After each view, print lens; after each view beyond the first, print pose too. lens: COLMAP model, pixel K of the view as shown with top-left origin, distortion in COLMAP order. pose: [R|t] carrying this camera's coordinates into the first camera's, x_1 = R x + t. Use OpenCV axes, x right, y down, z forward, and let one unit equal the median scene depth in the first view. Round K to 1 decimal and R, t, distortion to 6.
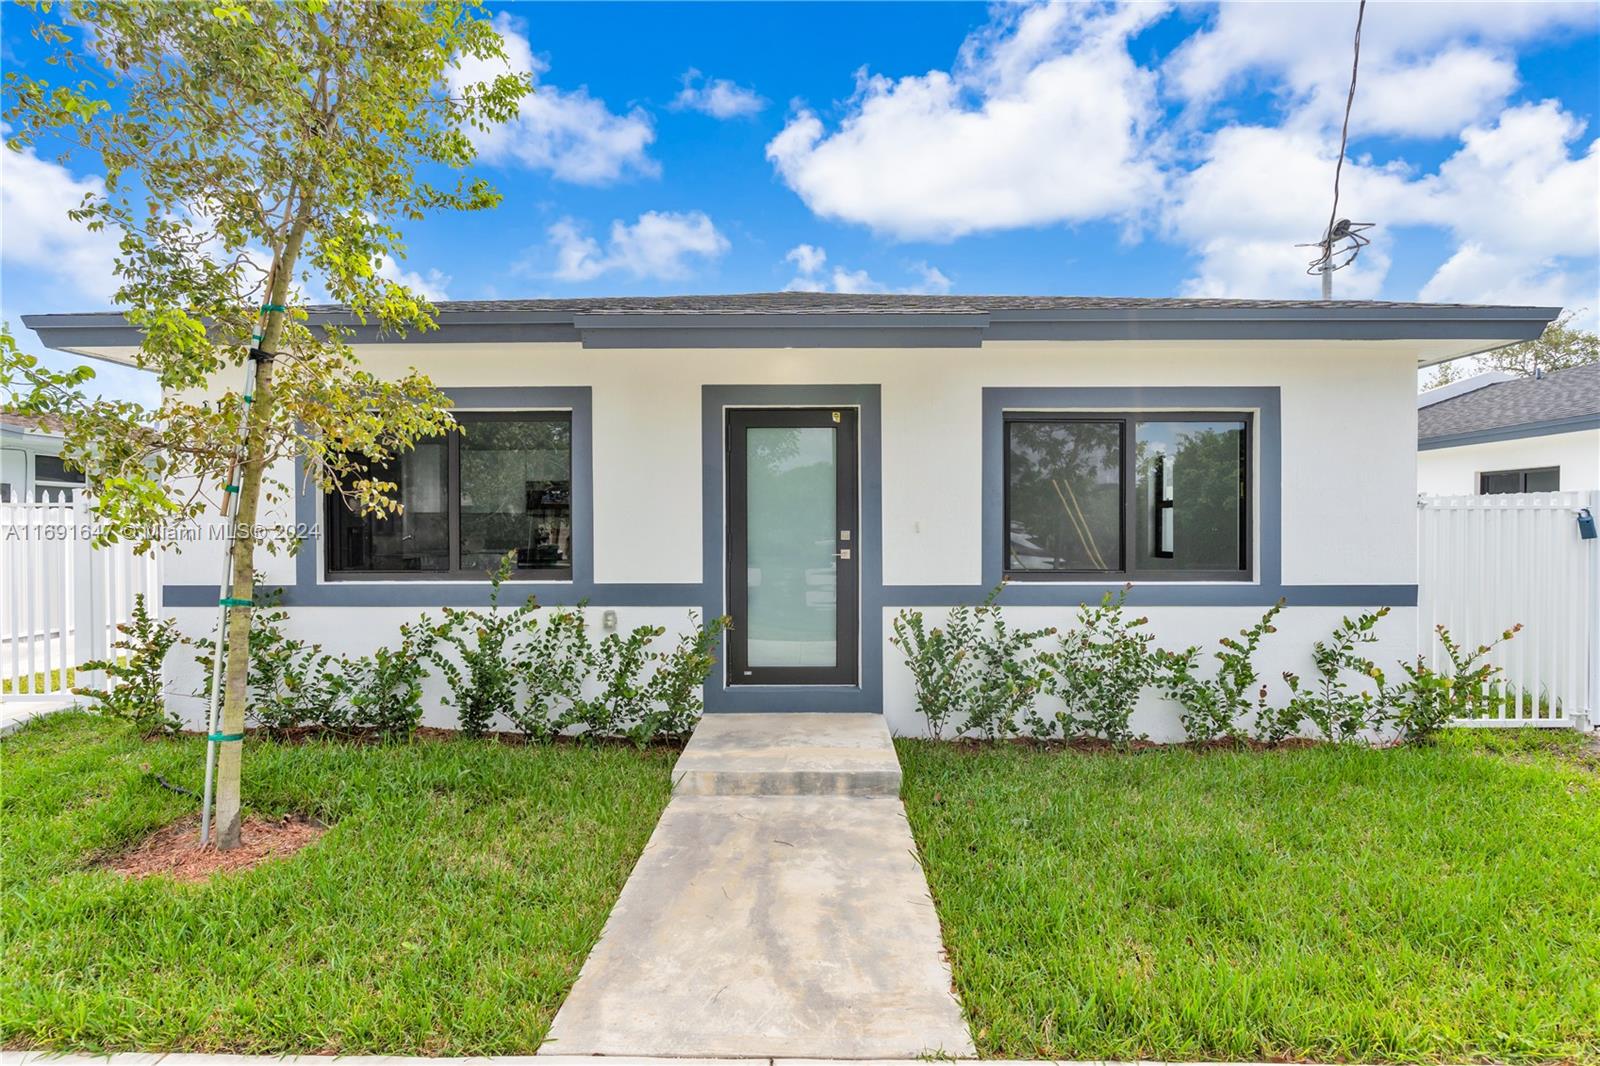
lens RADIAL K [[749.2, 0, 817.2], [0, 749.2, 543.3], [0, 0, 1]] dist [0.001093, 0.000146]
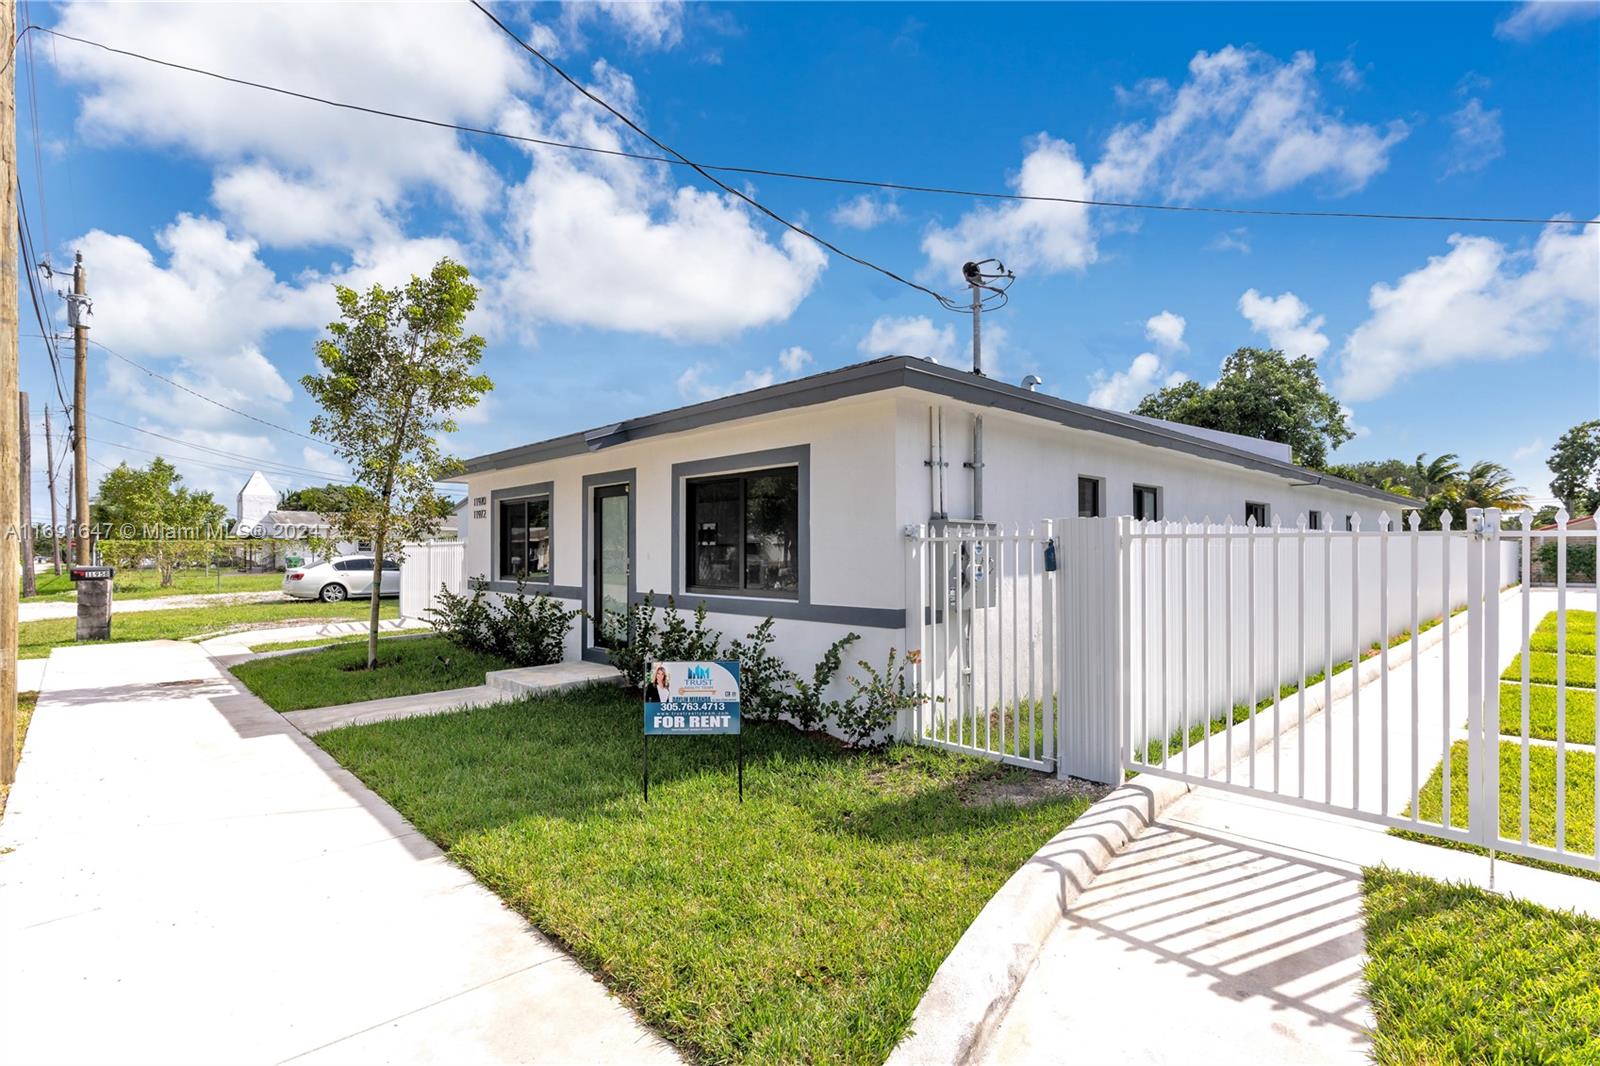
lens RADIAL K [[749.2, 0, 817.2], [0, 749.2, 543.3], [0, 0, 1]] dist [0.001093, 0.000146]
pose [[0.691354, -0.004487, -0.722503, 1.522236], [-0.005951, 0.999911, -0.011904, -0.028077], [0.722492, 0.012530, 0.691266, 0.152813]]
